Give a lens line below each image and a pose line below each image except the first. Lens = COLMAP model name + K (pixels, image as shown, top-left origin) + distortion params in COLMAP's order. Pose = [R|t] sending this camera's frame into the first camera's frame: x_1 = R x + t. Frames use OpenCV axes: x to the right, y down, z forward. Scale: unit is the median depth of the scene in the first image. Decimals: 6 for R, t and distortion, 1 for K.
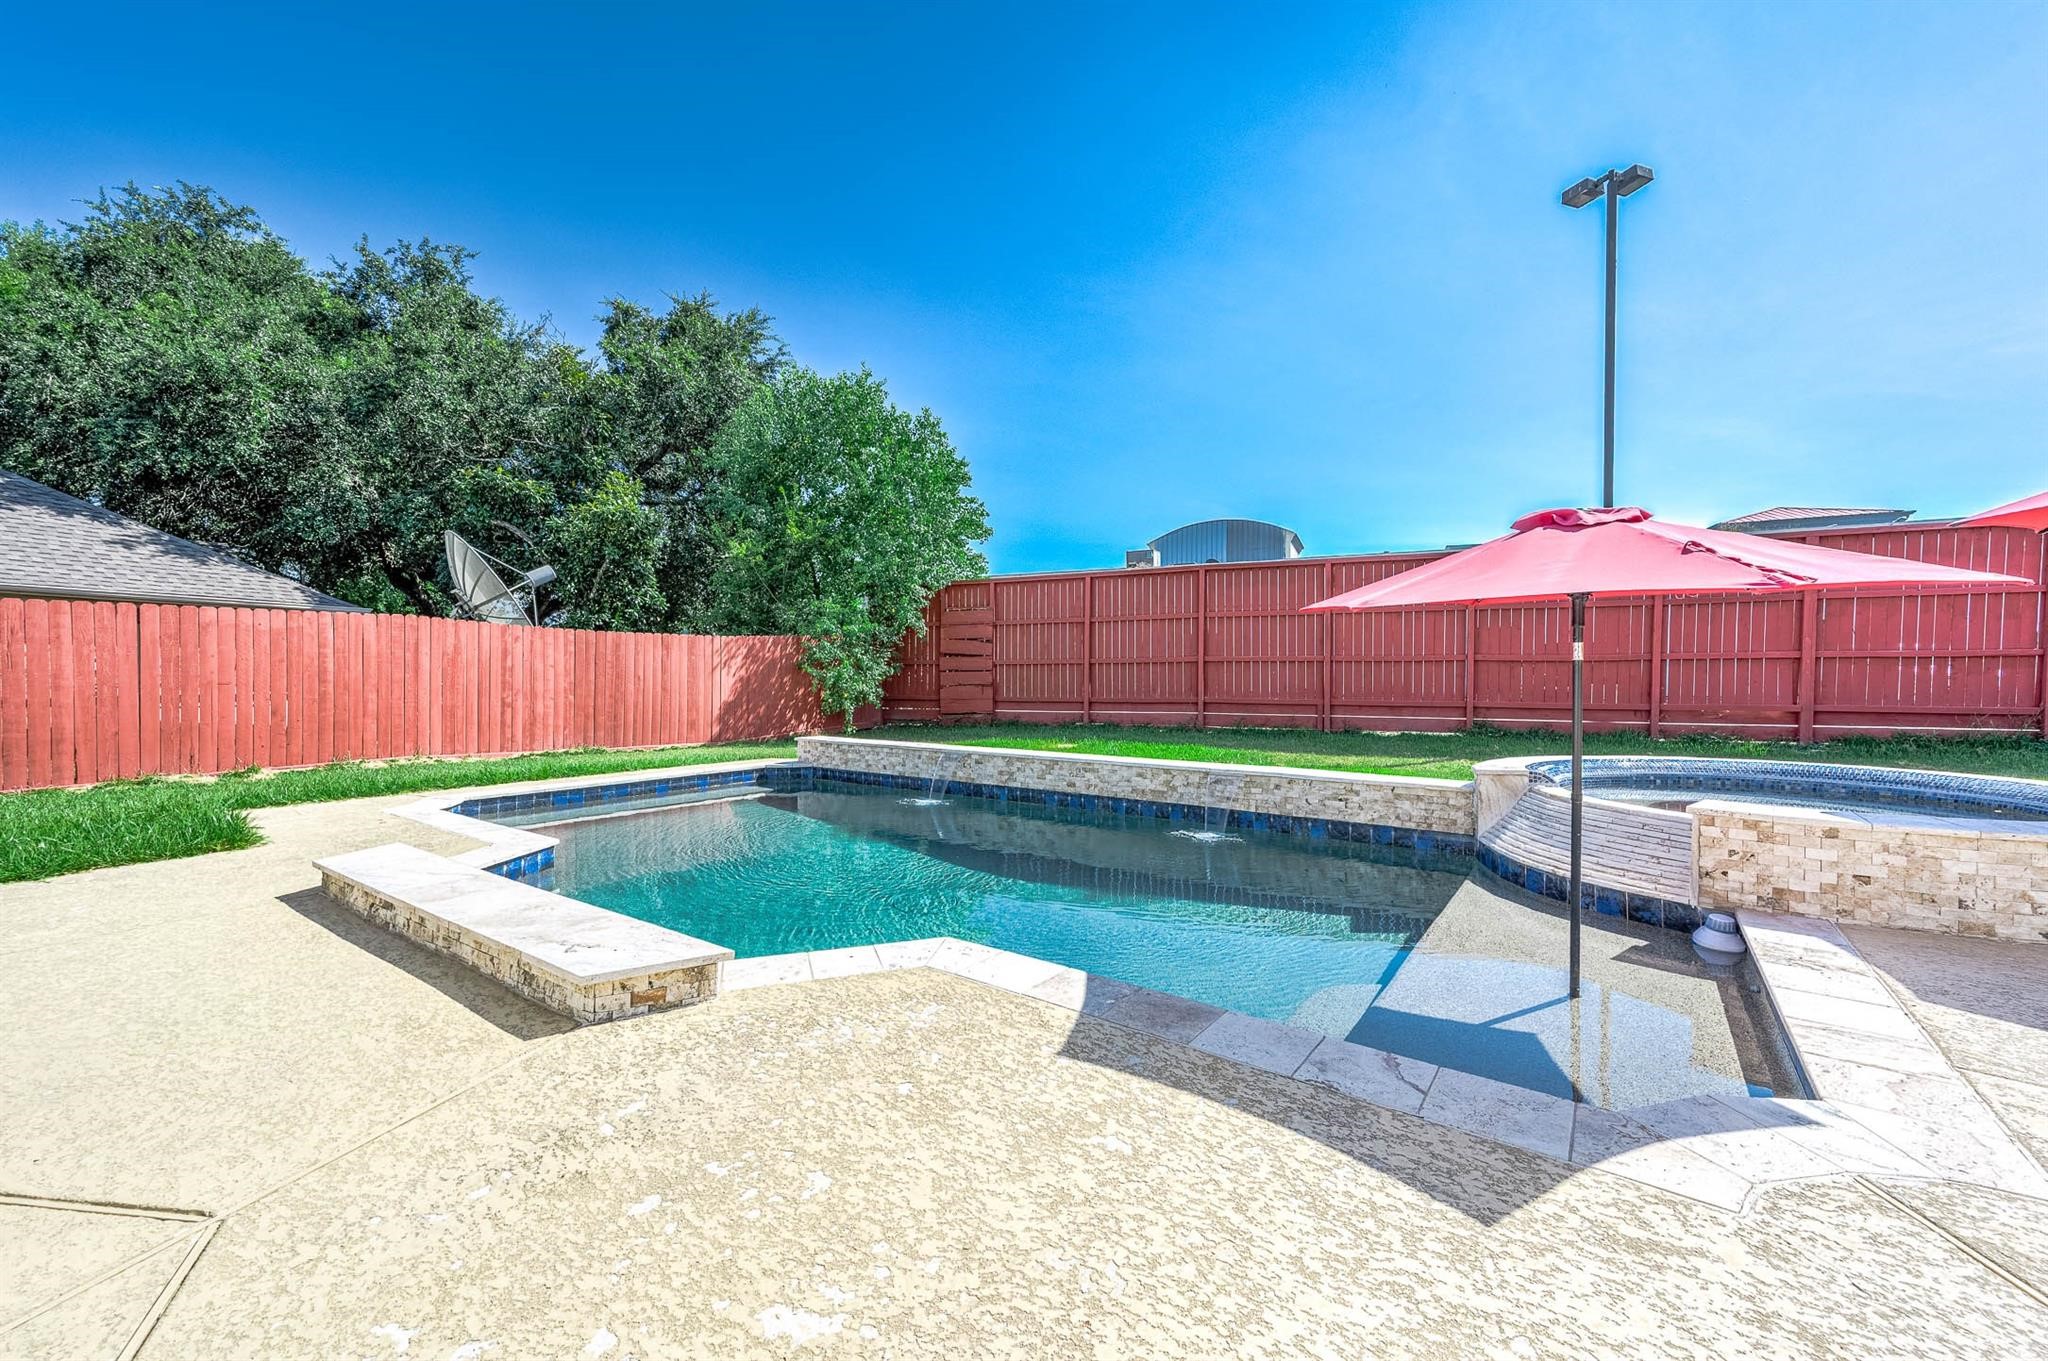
lens RADIAL K [[807.0, 0, 1030.7], [0, 807.0, 688.4], [0, 0, 1]] dist [0.020761, 0.000055]
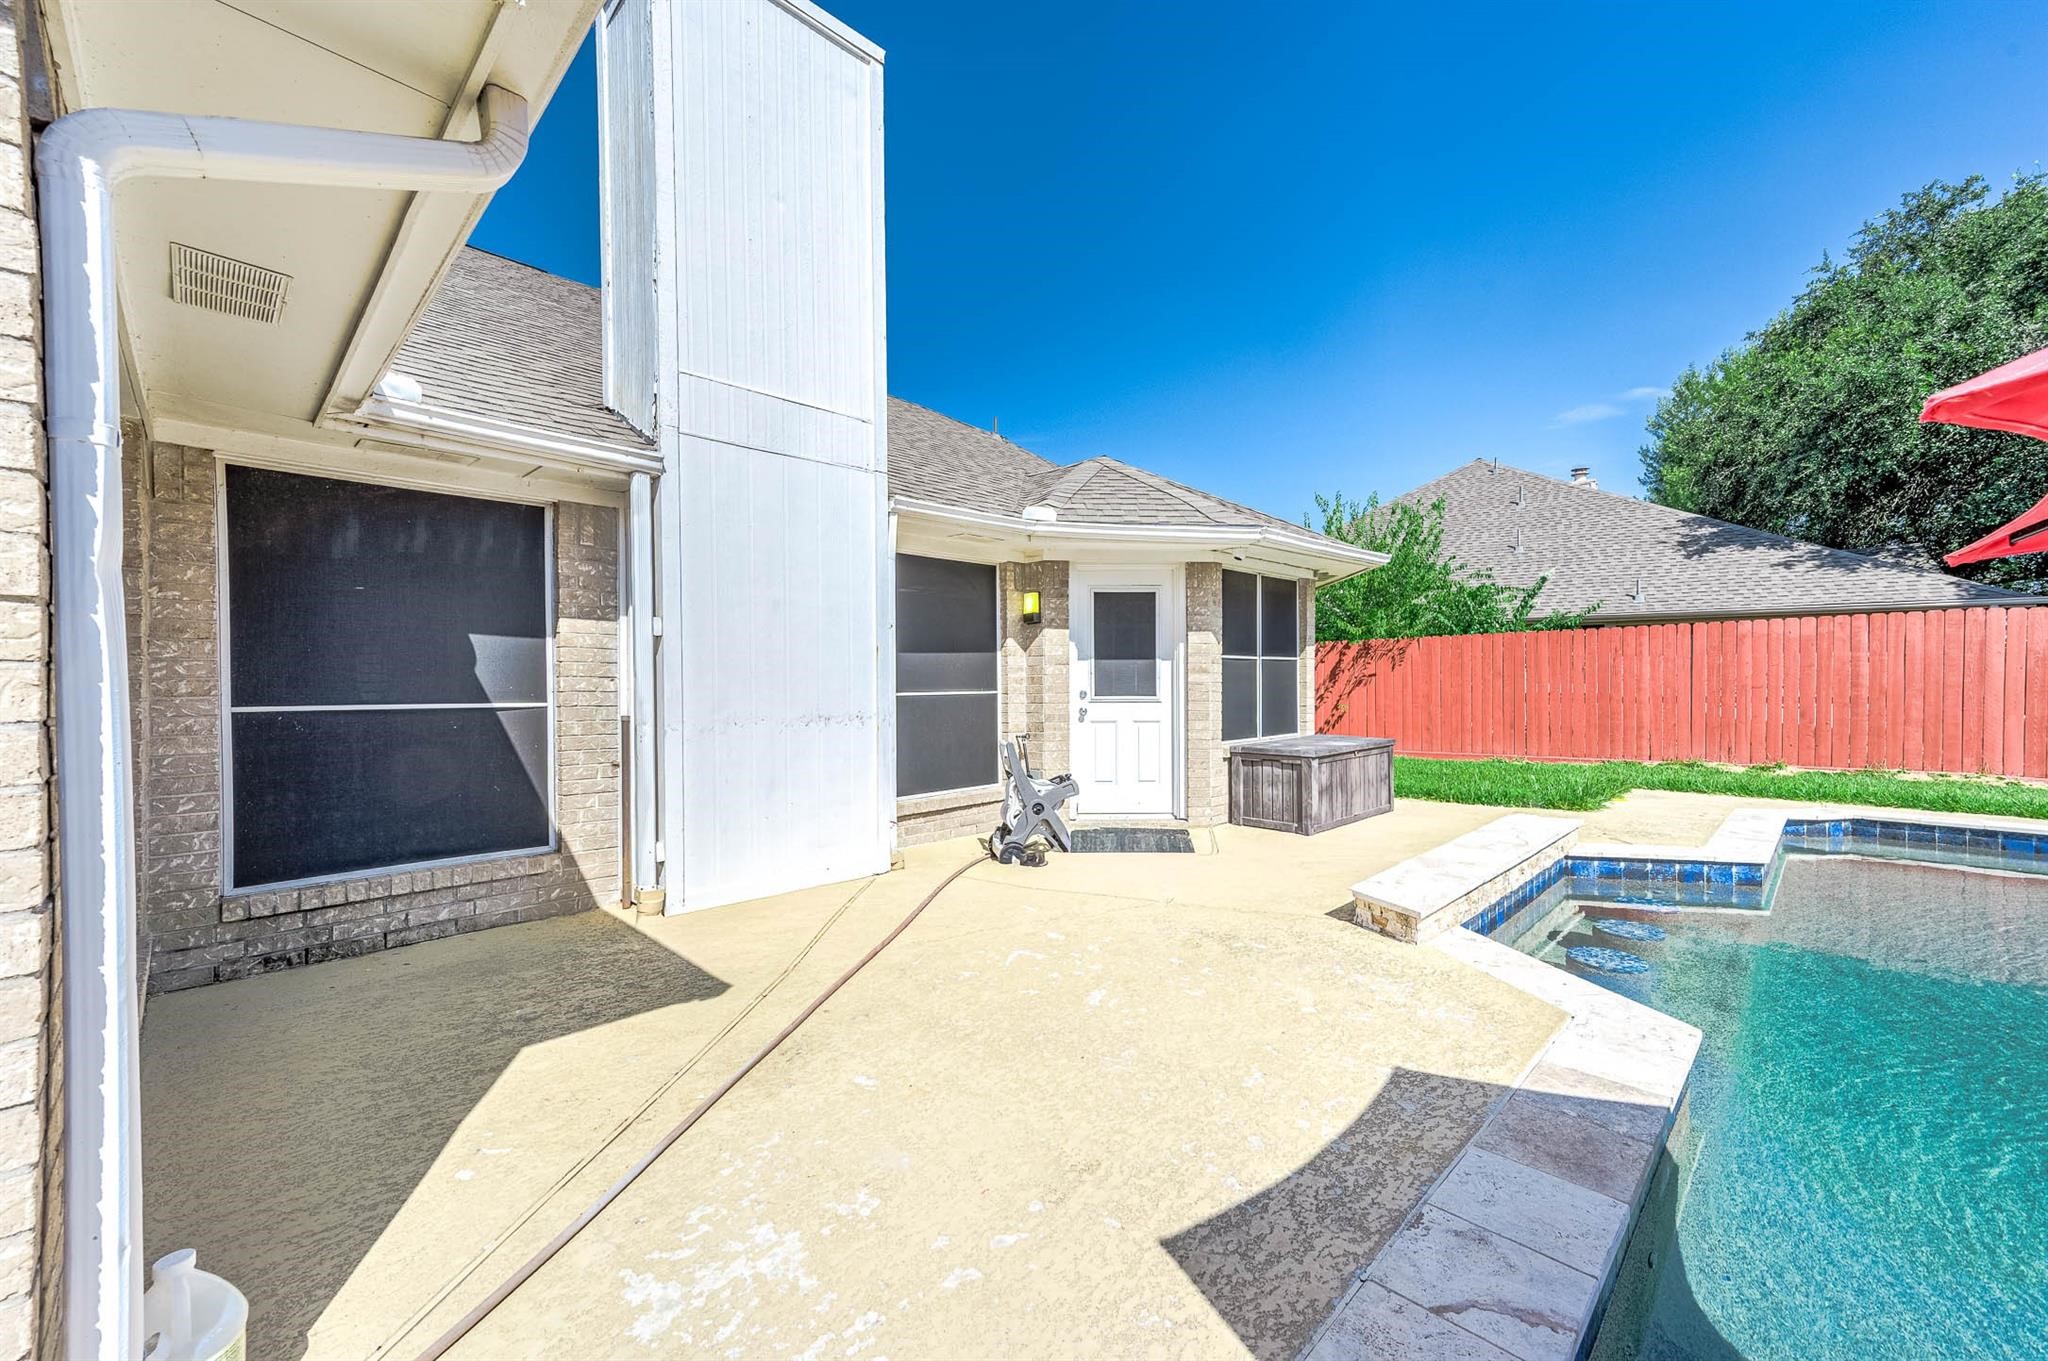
lens RADIAL K [[807.0, 0, 1030.7], [0, 807.0, 688.4], [0, 0, 1]] dist [0.020761, 0.000055]
pose [[-0.149735, 0.011886, -0.988655, 0.268431], [-0.009763, 0.999861, 0.013499, -0.008749], [0.988678, 0.011673, -0.149598, 0.166692]]
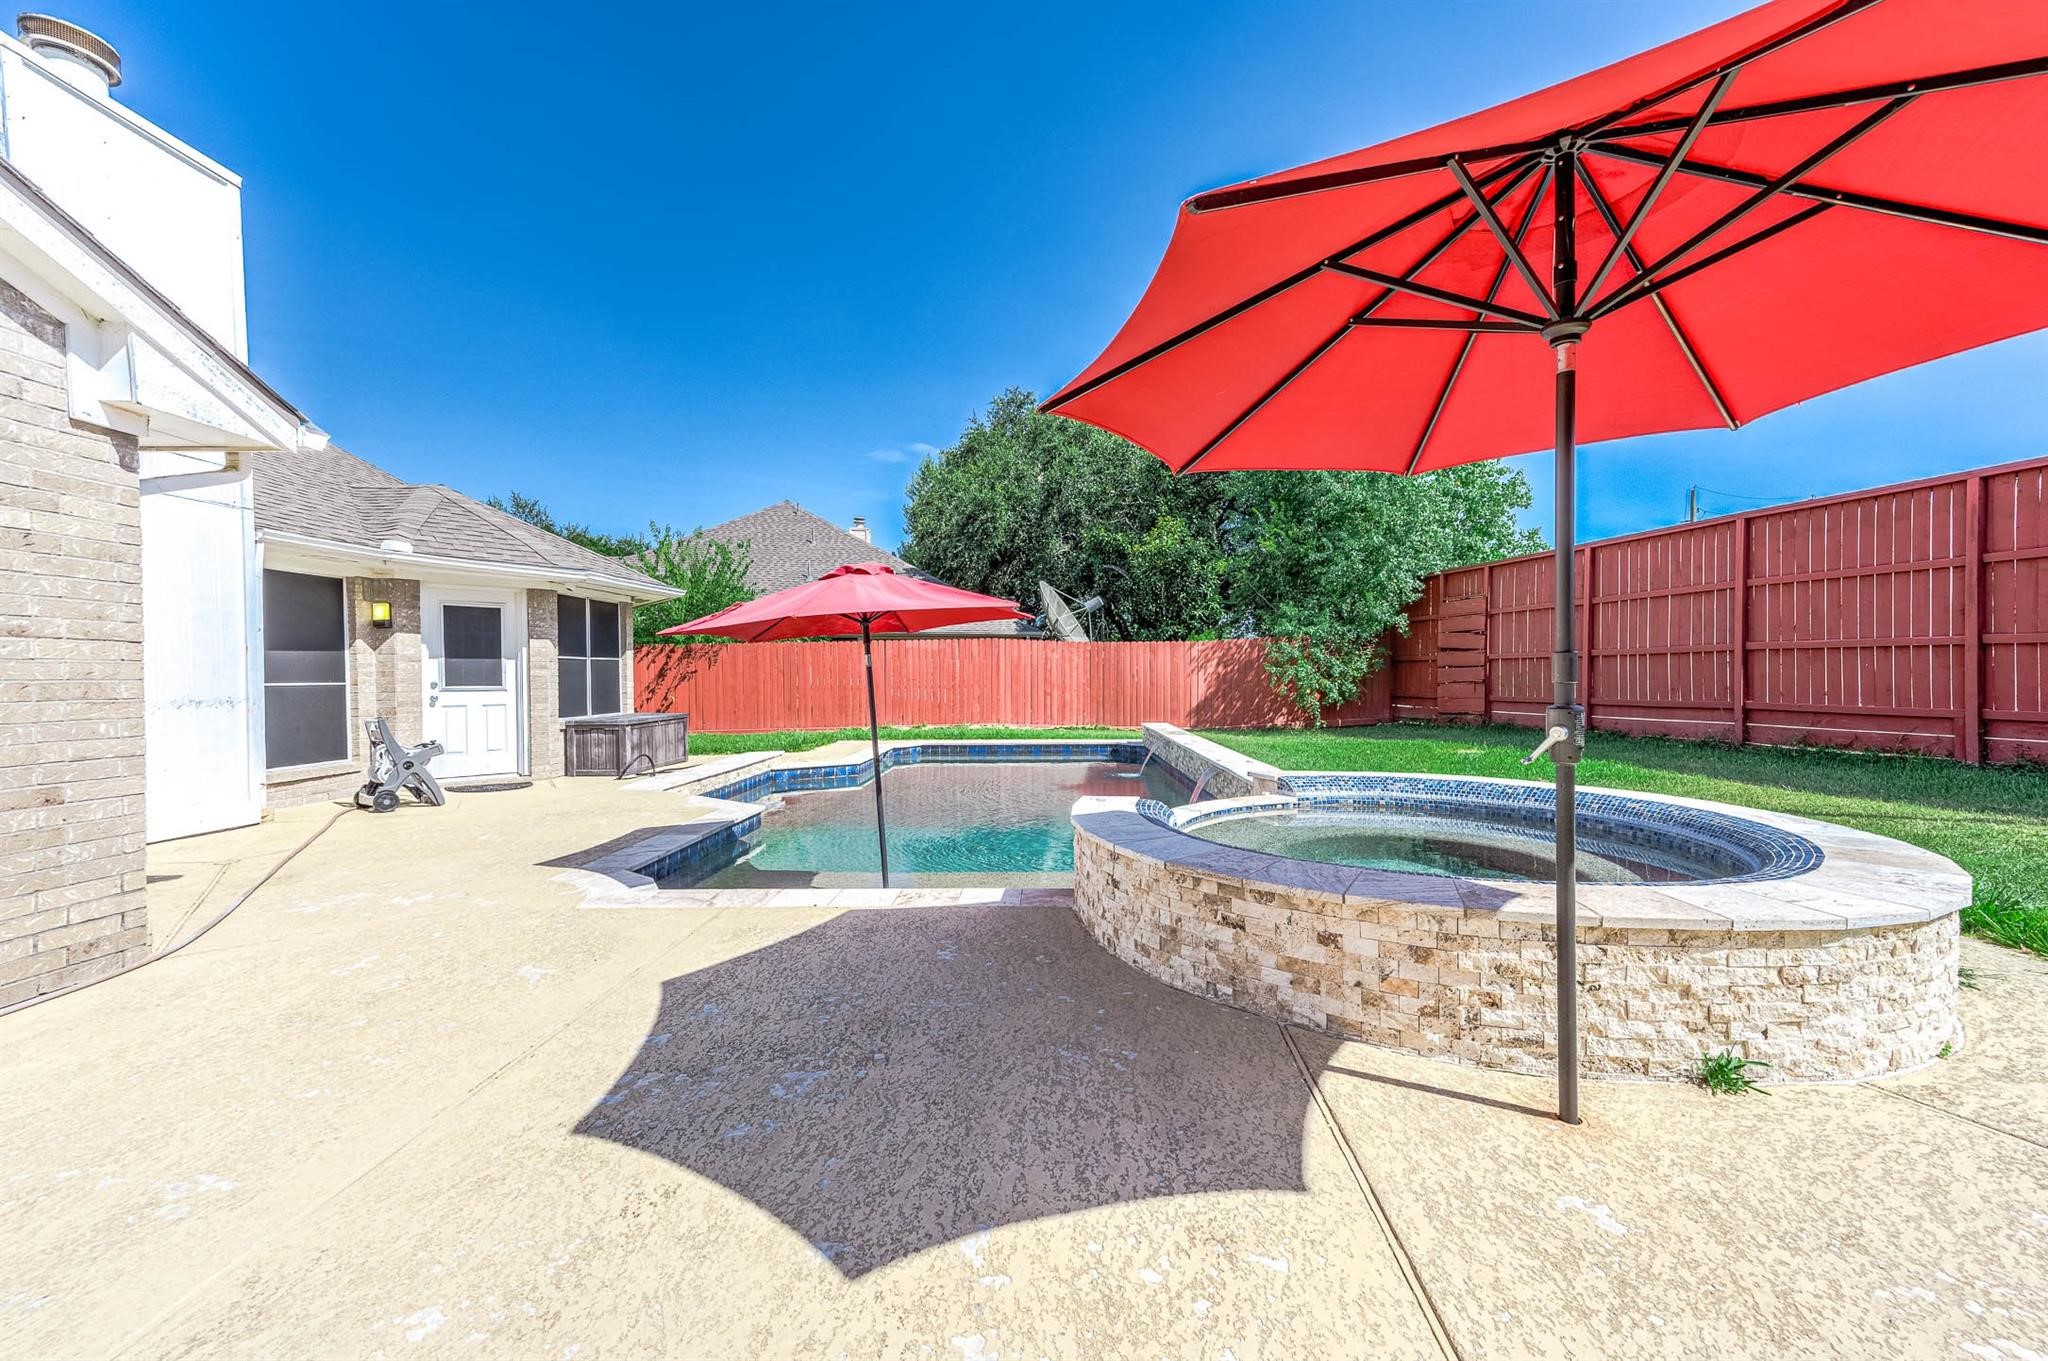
lens RADIAL K [[807.0, 0, 1030.7], [0, 807.0, 688.4], [0, 0, 1]] dist [0.020761, 0.000055]
pose [[0.571864, 0.011091, -0.820273, 0.678069], [-0.006683, 0.999938, 0.008861, -0.003507], [0.820321, 0.000415, 0.571903, 0.132886]]
